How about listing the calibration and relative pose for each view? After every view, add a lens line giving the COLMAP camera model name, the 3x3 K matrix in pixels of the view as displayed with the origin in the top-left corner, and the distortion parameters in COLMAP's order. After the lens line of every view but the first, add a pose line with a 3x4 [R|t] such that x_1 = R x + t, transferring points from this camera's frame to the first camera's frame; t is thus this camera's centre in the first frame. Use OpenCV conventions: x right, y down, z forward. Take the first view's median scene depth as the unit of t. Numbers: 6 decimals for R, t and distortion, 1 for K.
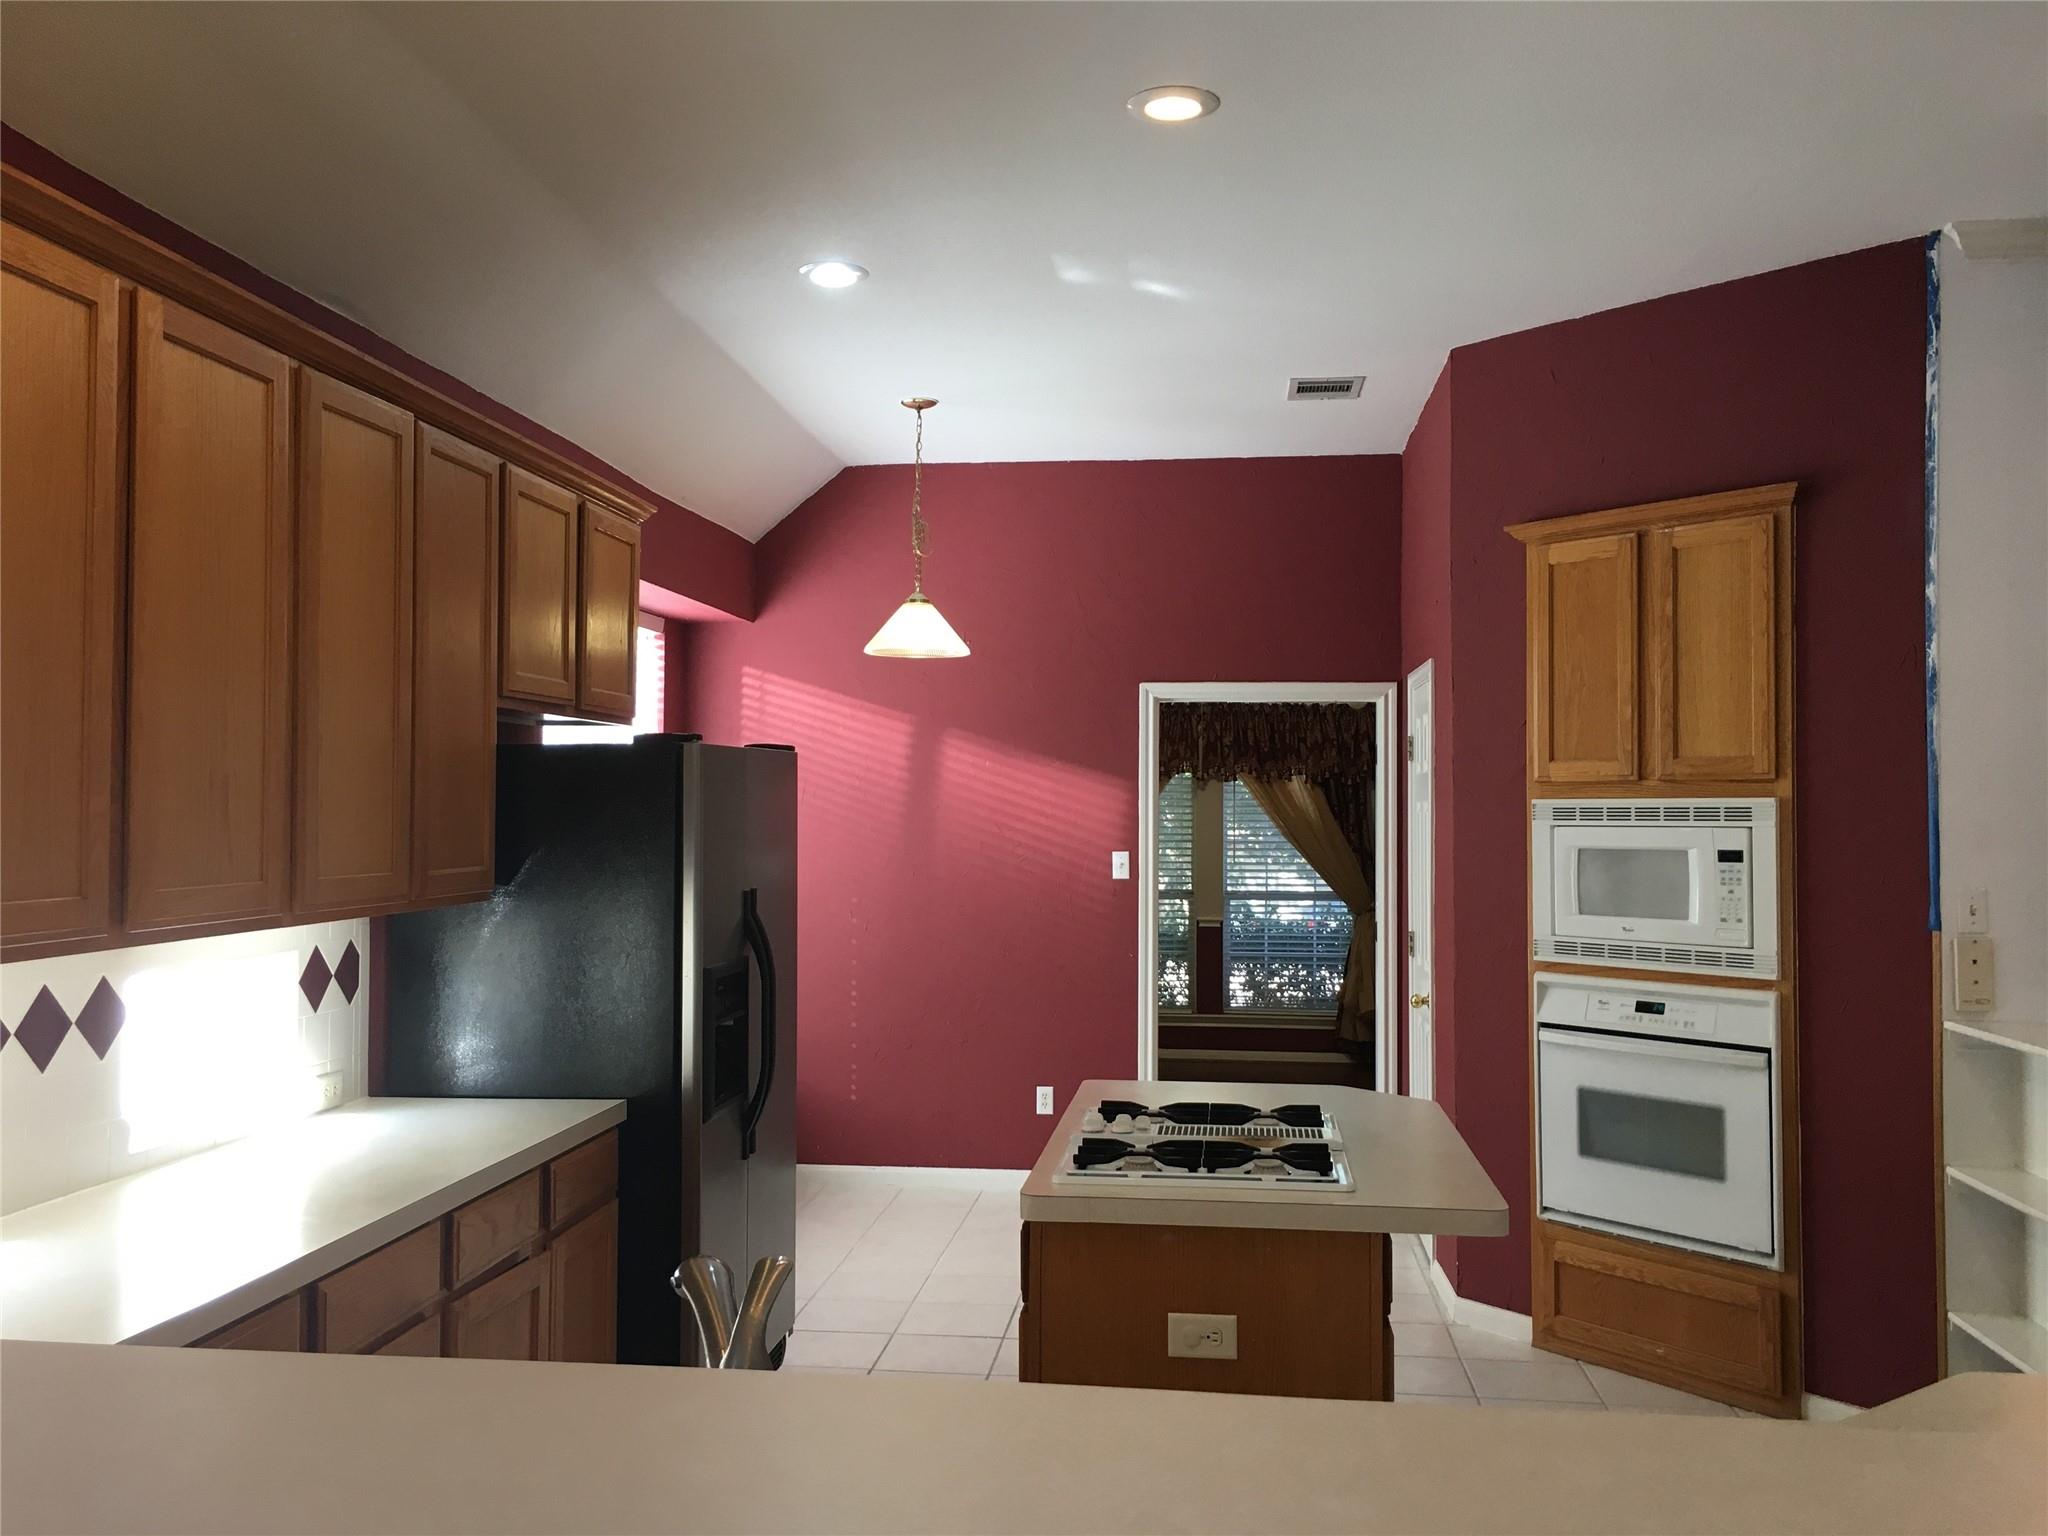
lens RADIAL K [[1743.0, 0, 1024.9], [0, 1743.0, 761.2], [0, 0, 1]] dist [0.077578, -0.111912]
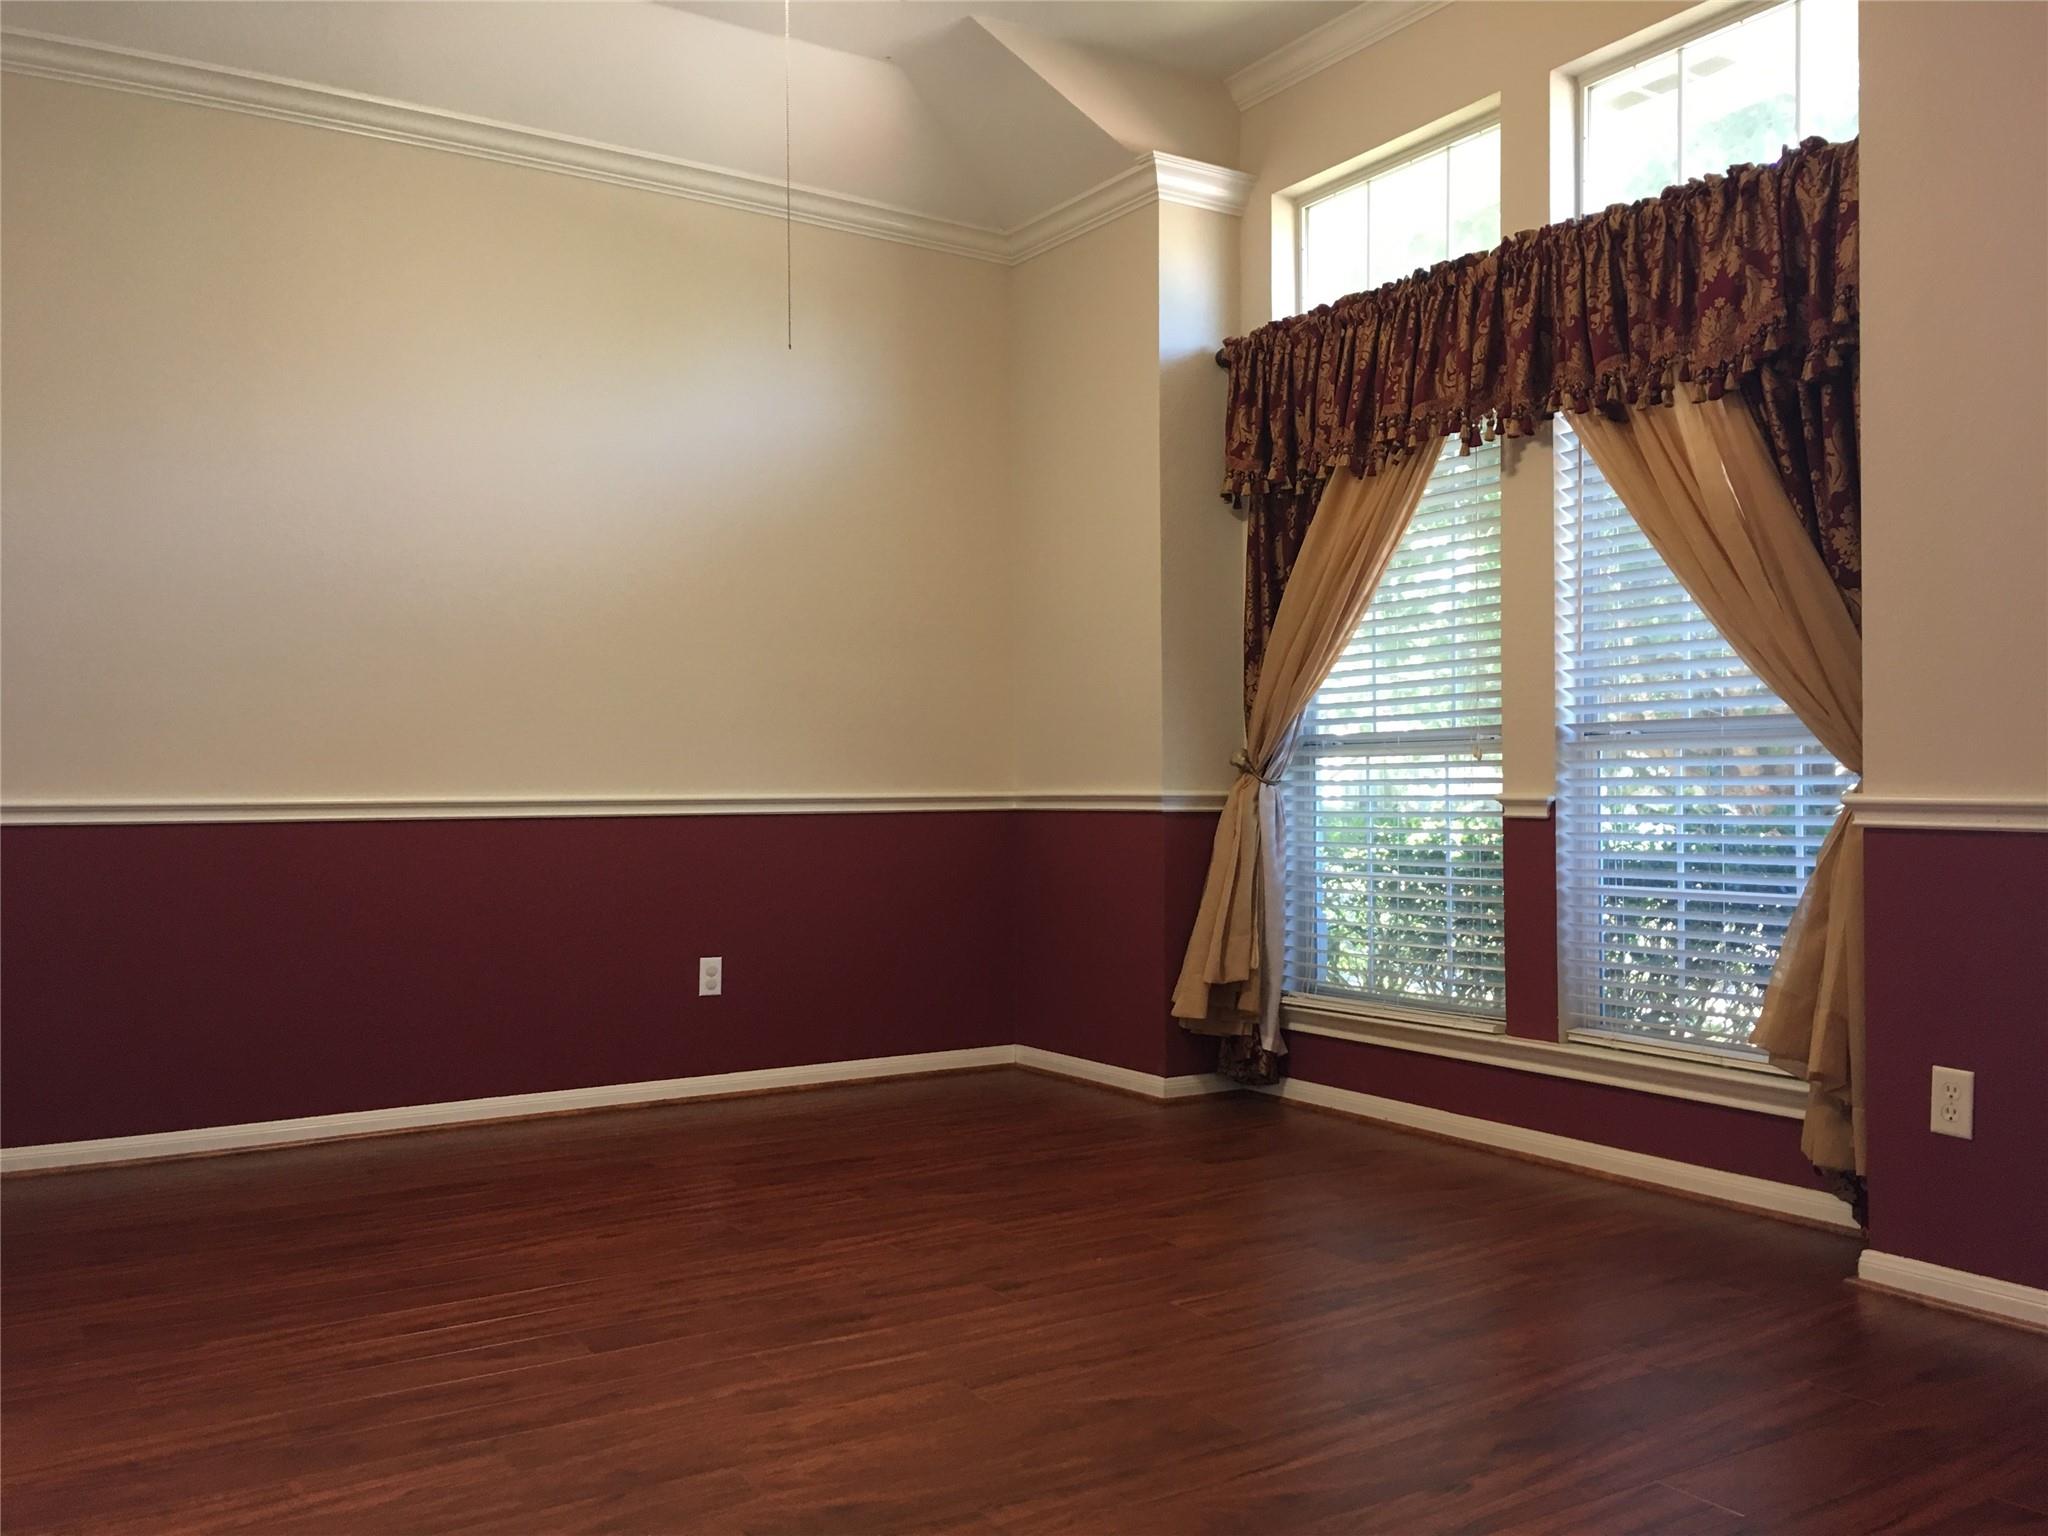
lens RADIAL K [[1743.0, 0, 1019.6], [0, 1743.0, 775.9], [0, 0, 1]] dist [0.077578, -0.111912]
pose [[0.625065, -0.013163, -0.780462, 0.633749], [0.038560, 0.999158, 0.014031, 0.140033], [0.779620, -0.038865, 0.625046, 1.227204]]
